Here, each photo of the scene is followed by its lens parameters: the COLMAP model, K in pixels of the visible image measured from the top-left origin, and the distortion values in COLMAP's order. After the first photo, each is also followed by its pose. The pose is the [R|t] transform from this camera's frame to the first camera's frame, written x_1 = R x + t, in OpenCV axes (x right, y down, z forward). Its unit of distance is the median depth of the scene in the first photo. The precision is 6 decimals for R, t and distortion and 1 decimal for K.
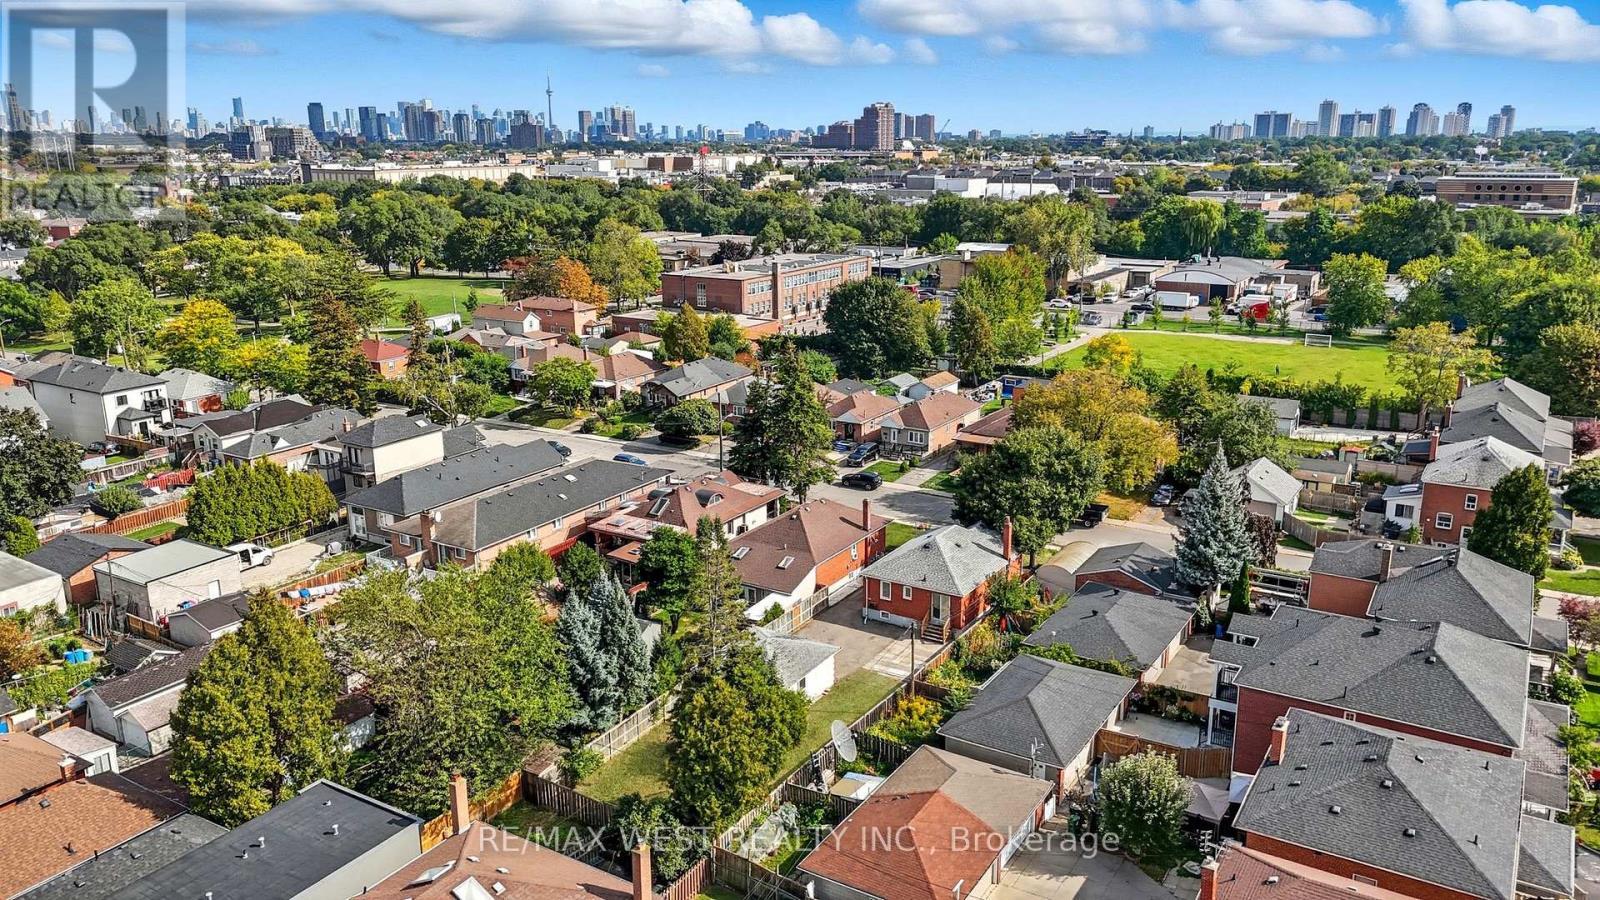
lens RADIAL K [[1198.5, 0, 800.0], [0, 1198.5, 450.0], [0, 0, 1]] dist [0.052726, 0.000127]
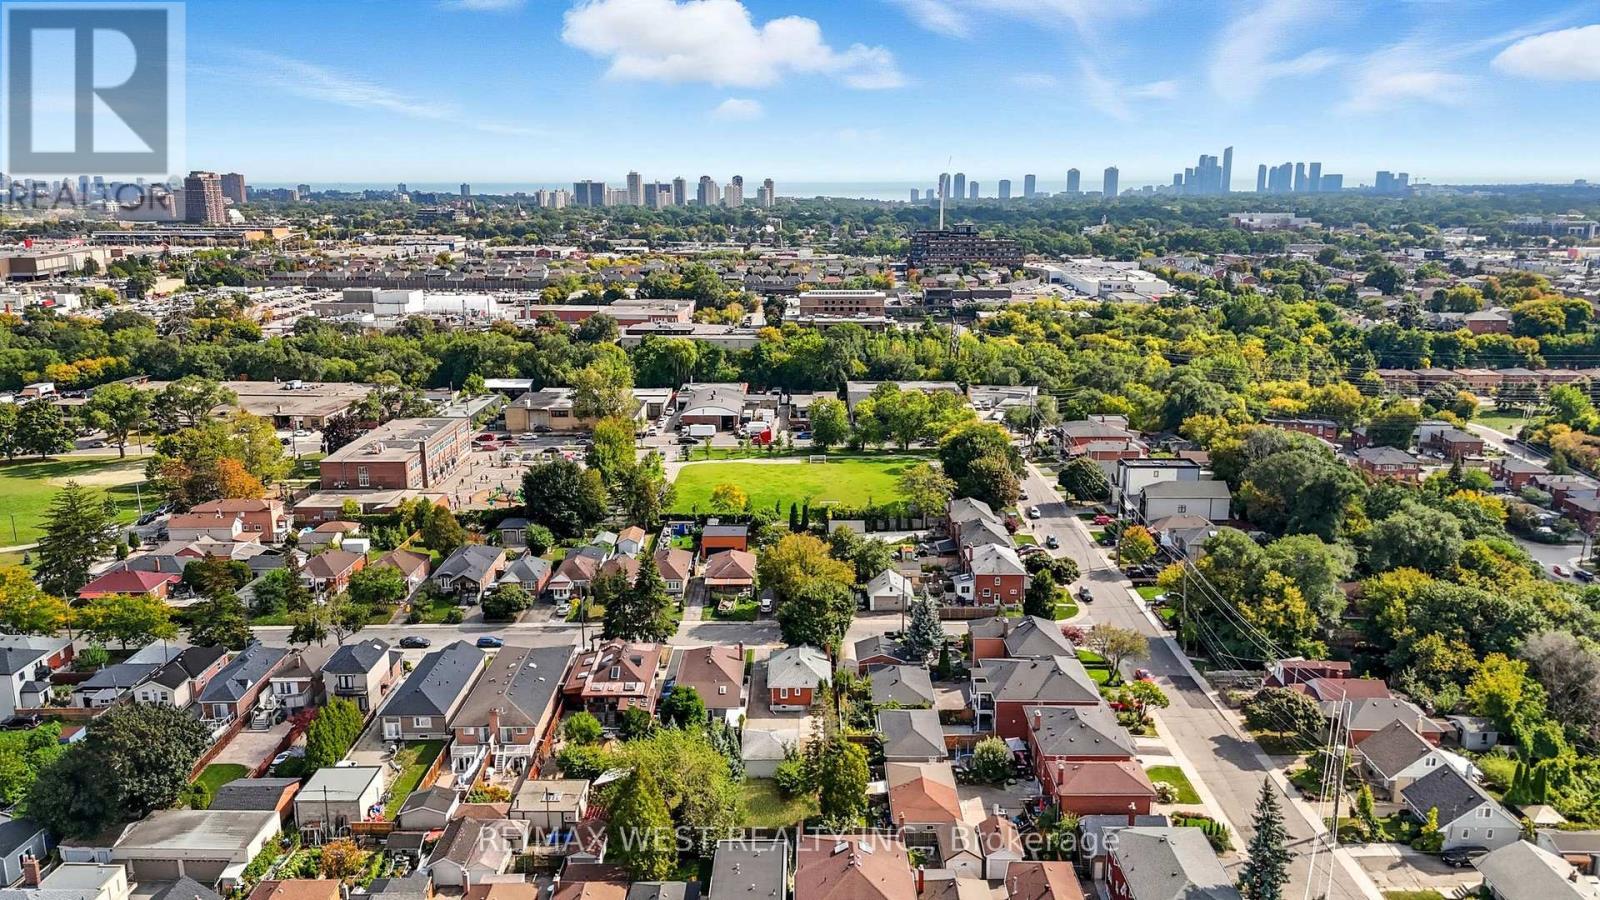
lens RADIAL K [[1198.5, 0, 800.0], [0, 1198.5, 450.0], [0, 0, 1]] dist [0.052726, 0.000127]
pose [[0.851552, -0.116387, 0.511188, -0.316539], [0.134022, 0.990976, 0.002368, -0.099027], [-0.506850, 0.066494, 0.859466, -0.239492]]
